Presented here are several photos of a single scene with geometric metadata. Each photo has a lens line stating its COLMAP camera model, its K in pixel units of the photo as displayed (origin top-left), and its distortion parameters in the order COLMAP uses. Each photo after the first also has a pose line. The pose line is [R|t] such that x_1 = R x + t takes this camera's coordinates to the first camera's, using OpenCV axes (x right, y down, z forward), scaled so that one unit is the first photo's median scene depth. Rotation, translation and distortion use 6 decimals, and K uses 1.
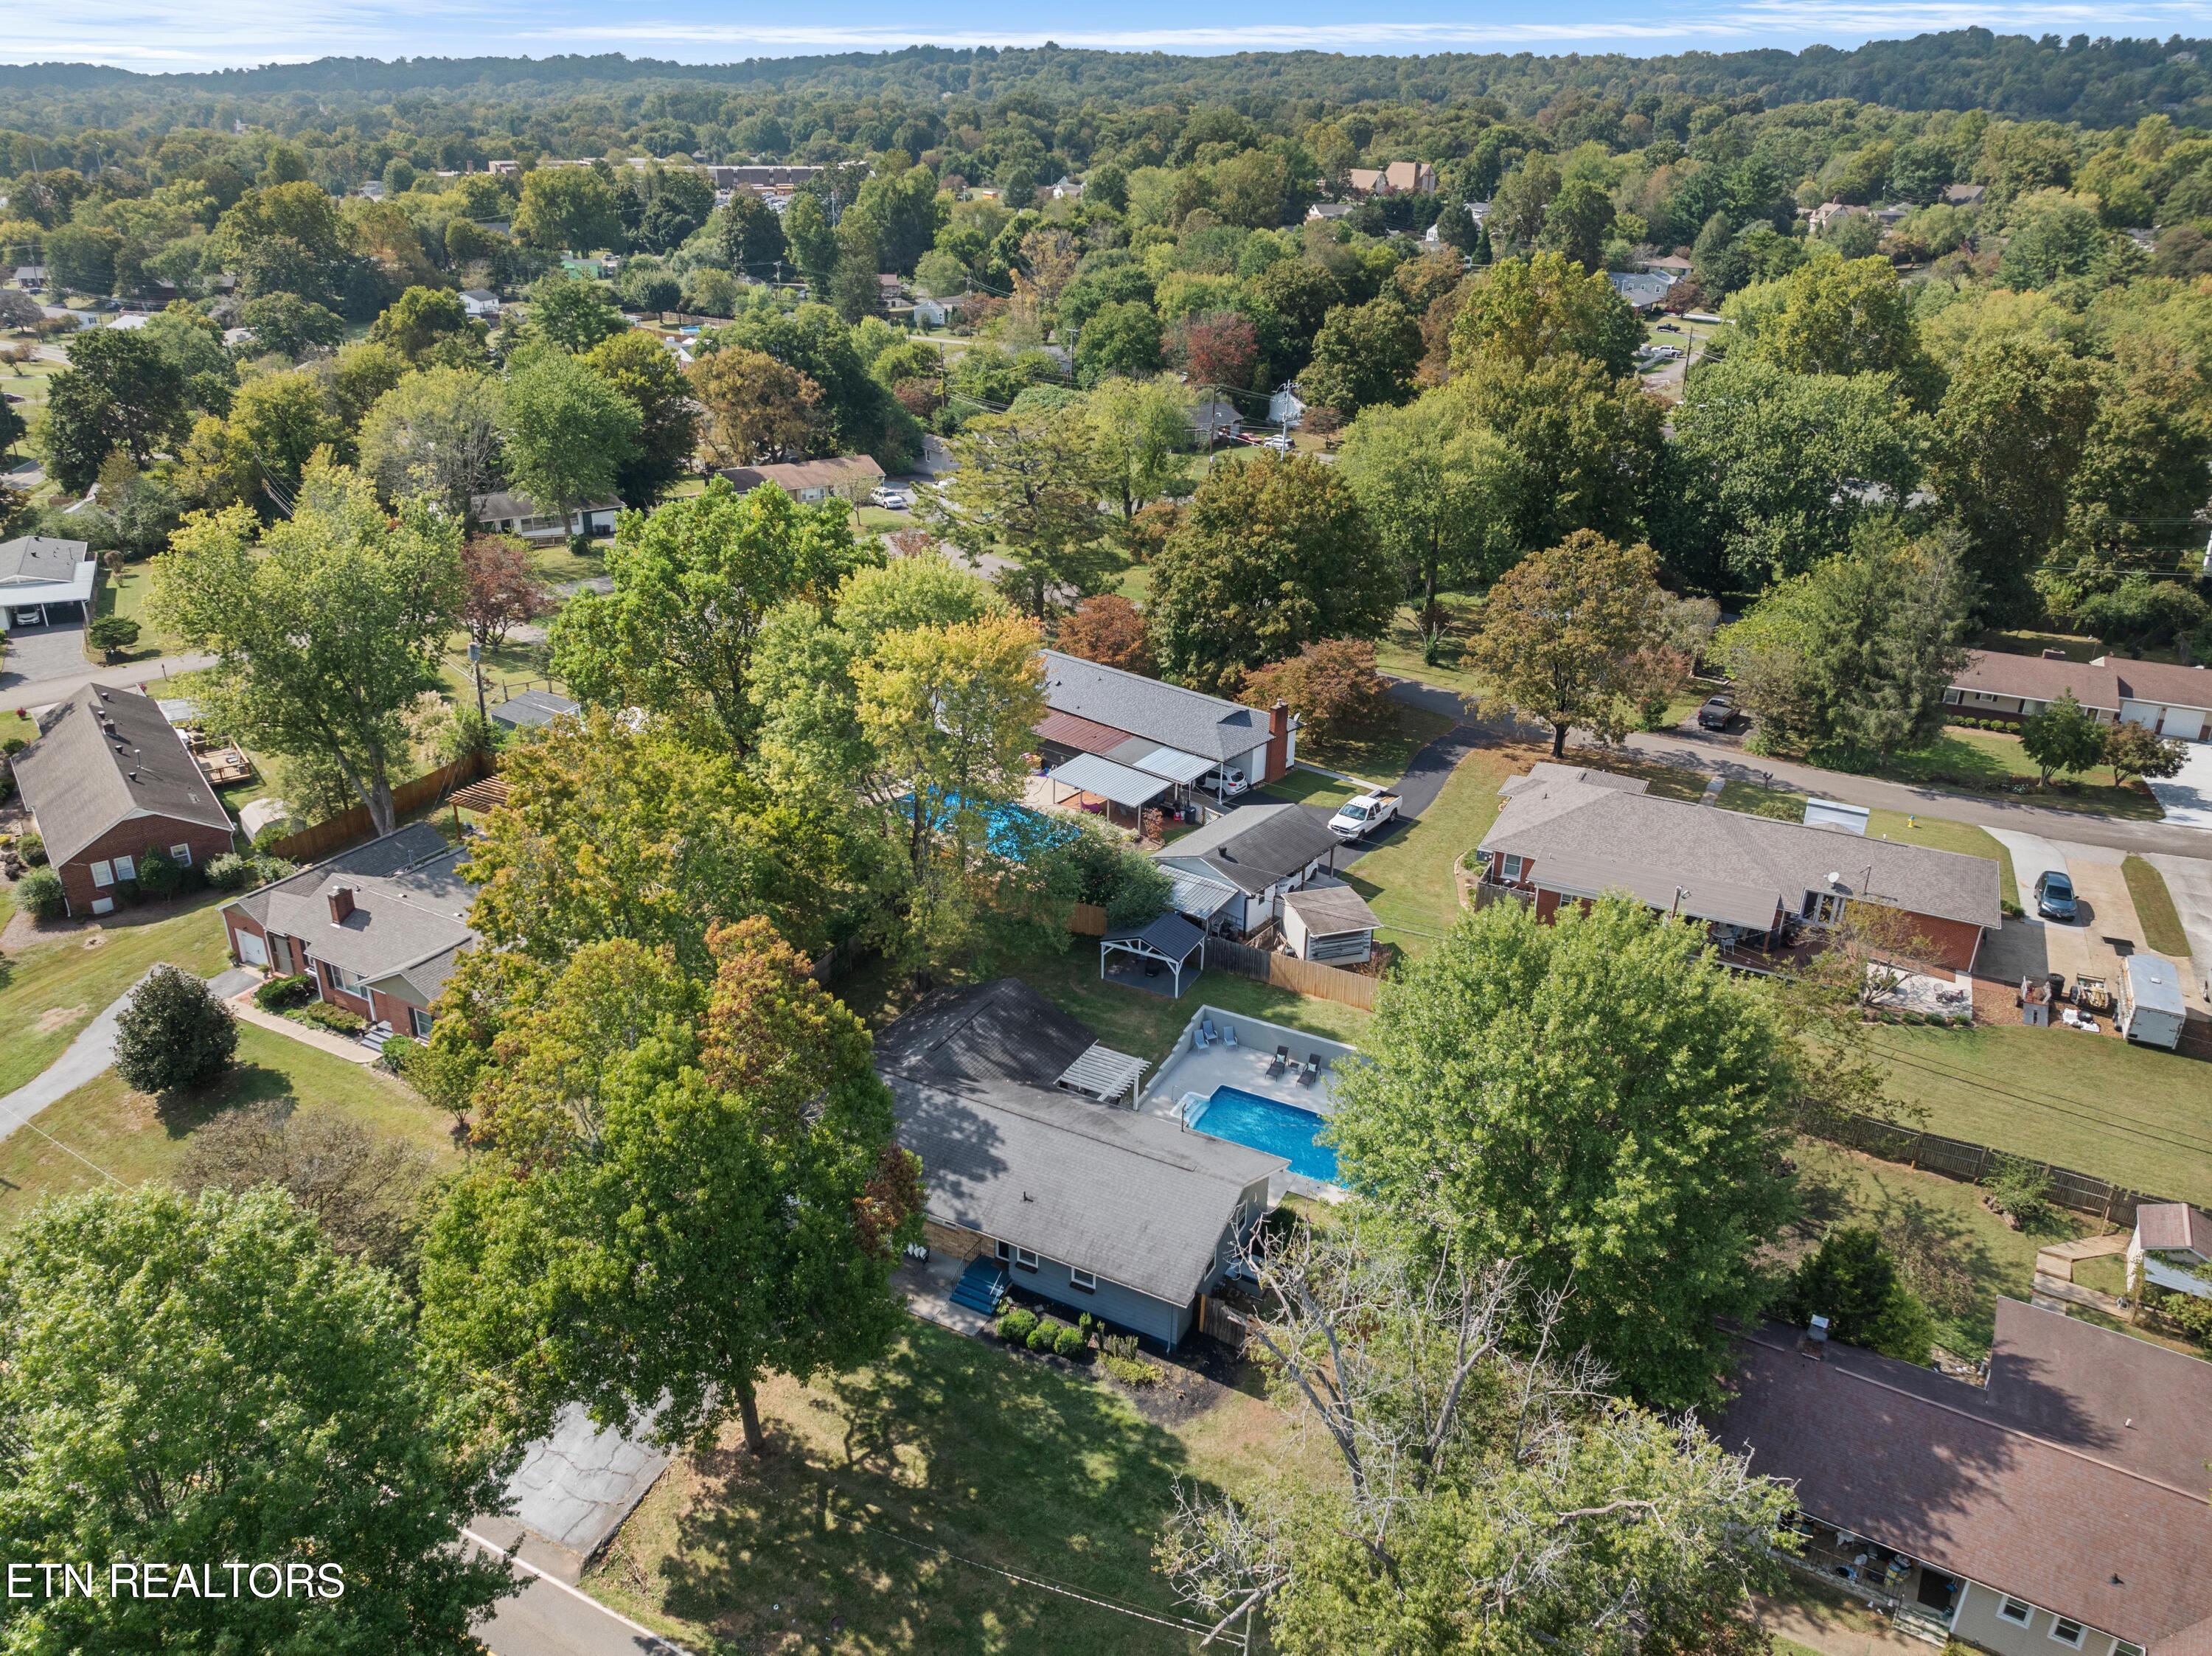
lens RADIAL K [[1606.8, 0, 1106.0], [0, 1606.8, 828.0], [0, 0, 1]] dist [-0.044260, 0.008963]
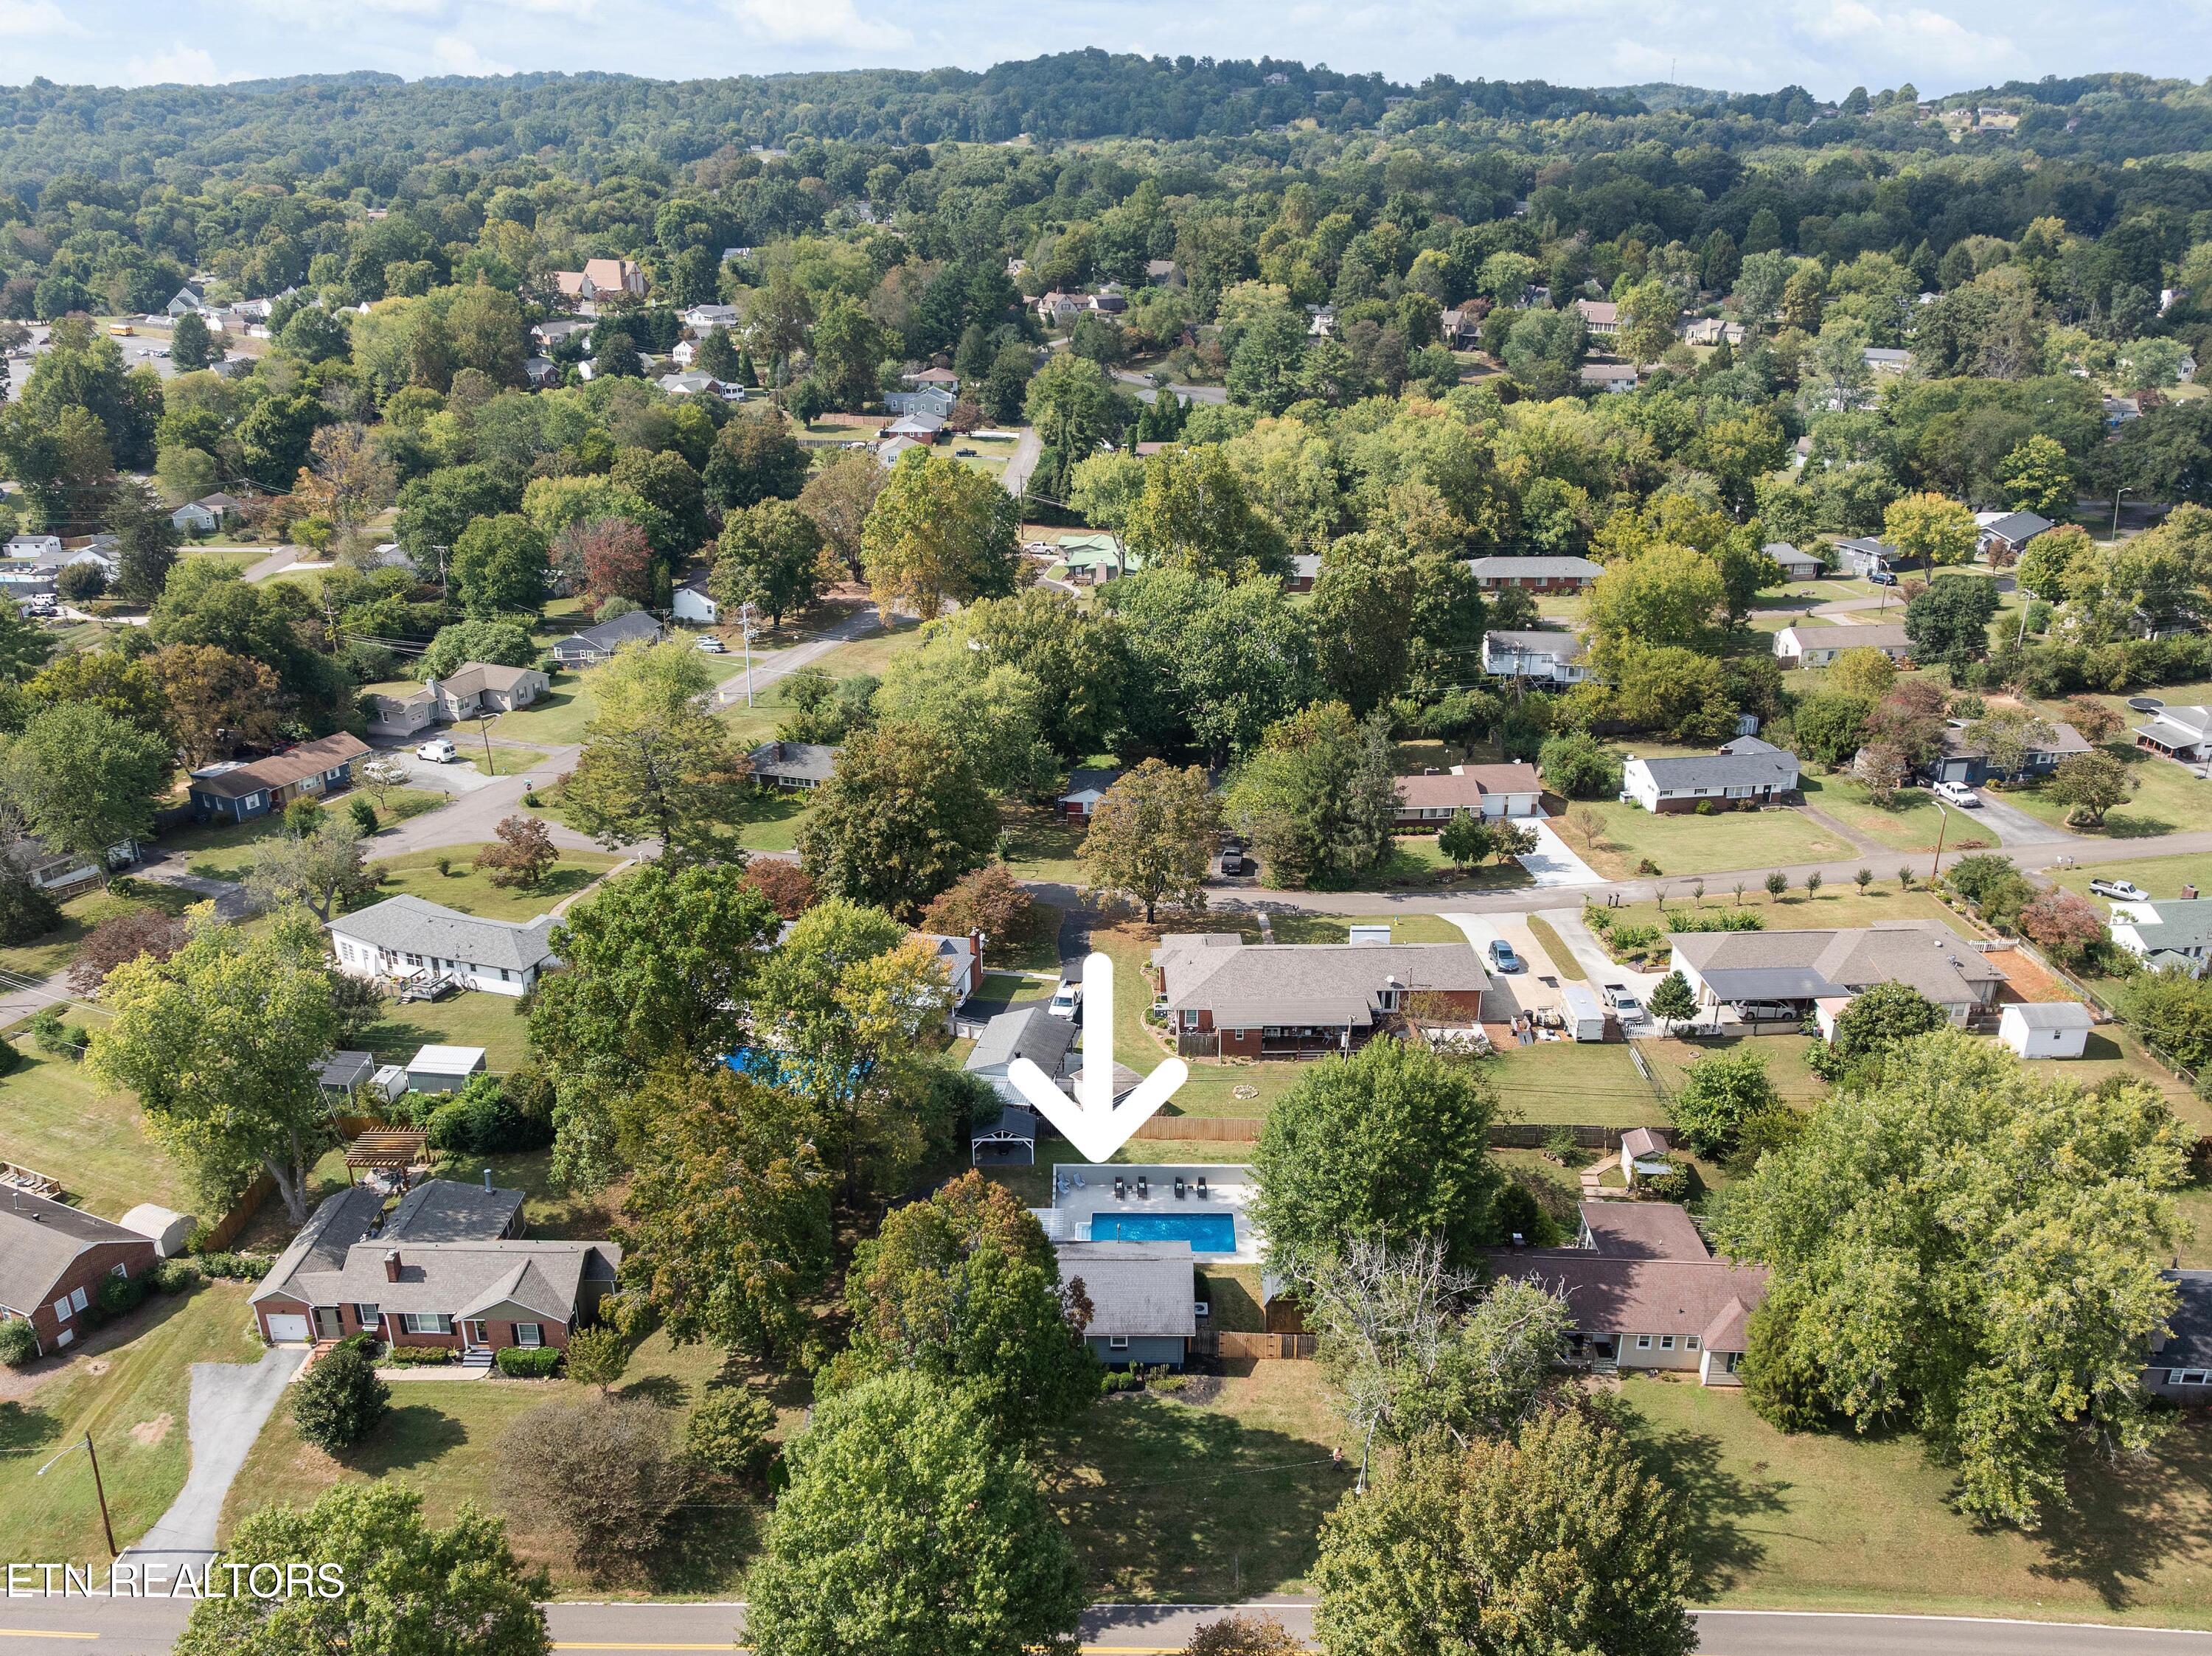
lens RADIAL K [[1816.2, 0, 1106.4], [0, 1816.2, 942.2], [0, 0, 1]] dist [-0.038502, -0.002297]
pose [[0.888710, -0.206507, 0.409327, -0.416536], [0.204878, 0.977591, 0.048376, -0.122189], [-0.410145, 0.040870, 0.911104, -0.403210]]
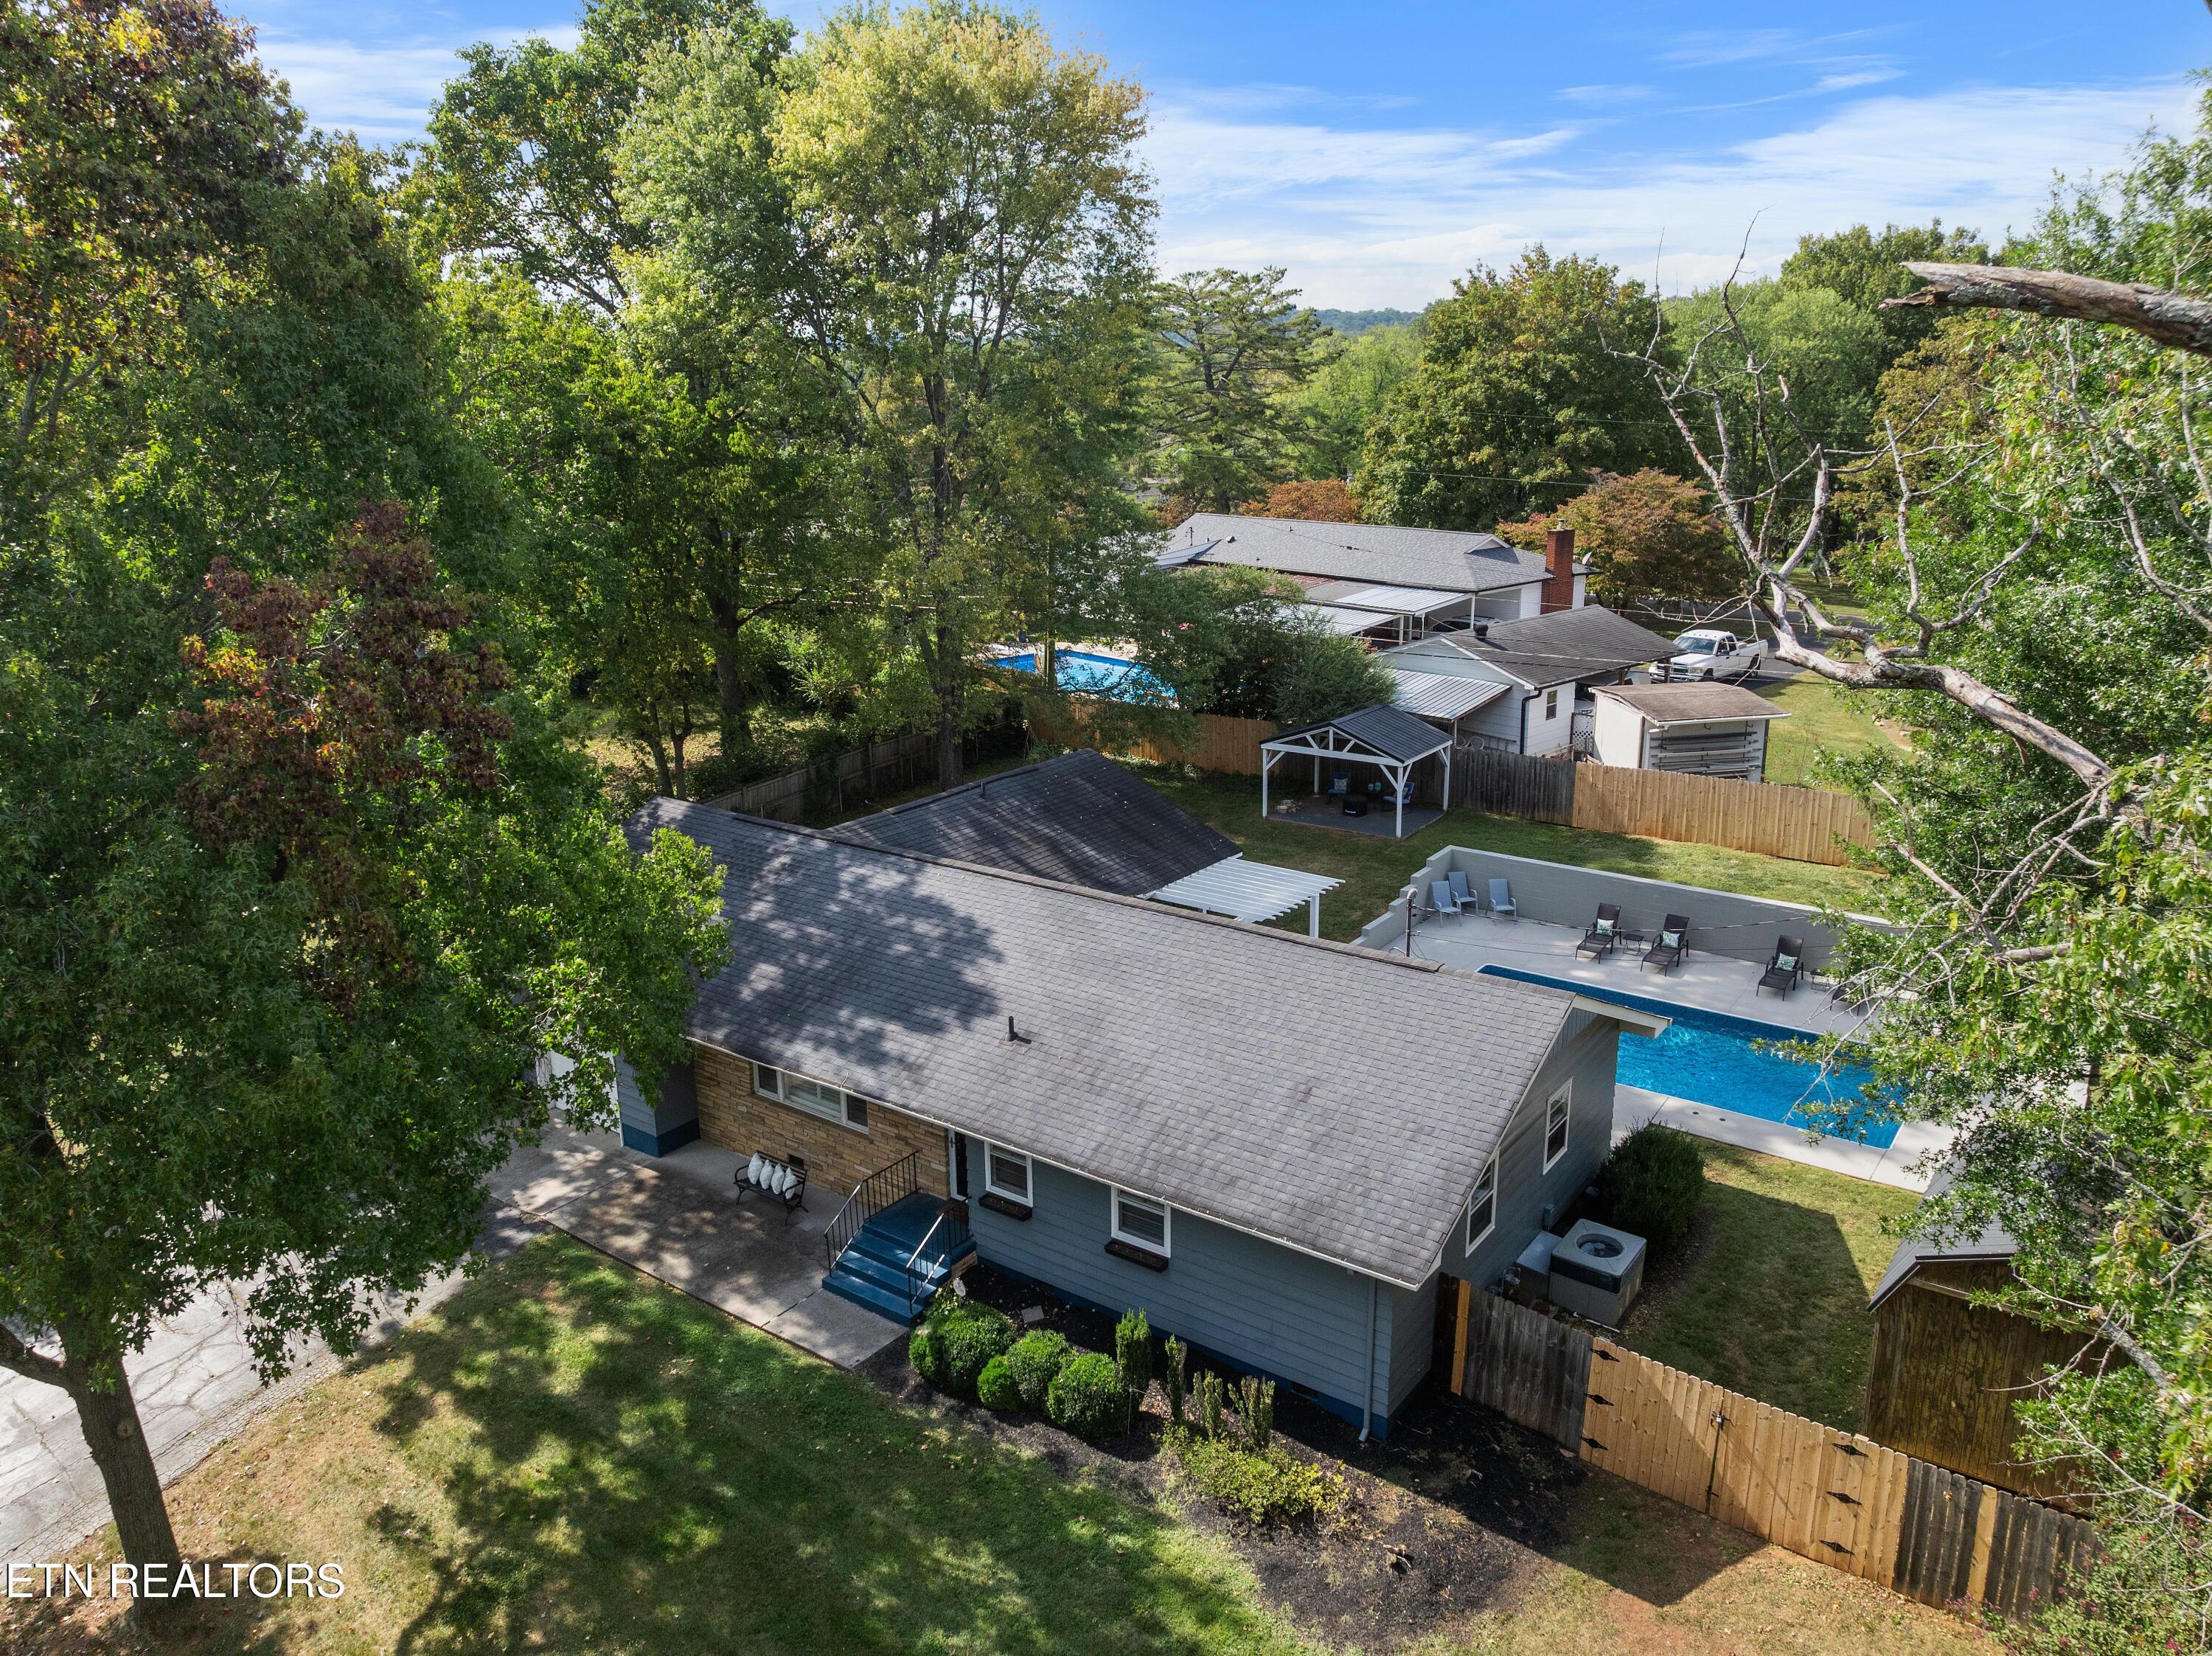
lens RADIAL K [[1561.2, 0, 1106.0], [0, 1561.2, 828.0], [0, 0, 1]] dist [-0.038821, -0.001550]
pose [[0.989138, 0.012208, -0.146485, 0.018656], [-0.033058, 0.989492, -0.140755, 0.145522], [0.143228, 0.144069, 0.979148, 0.379327]]
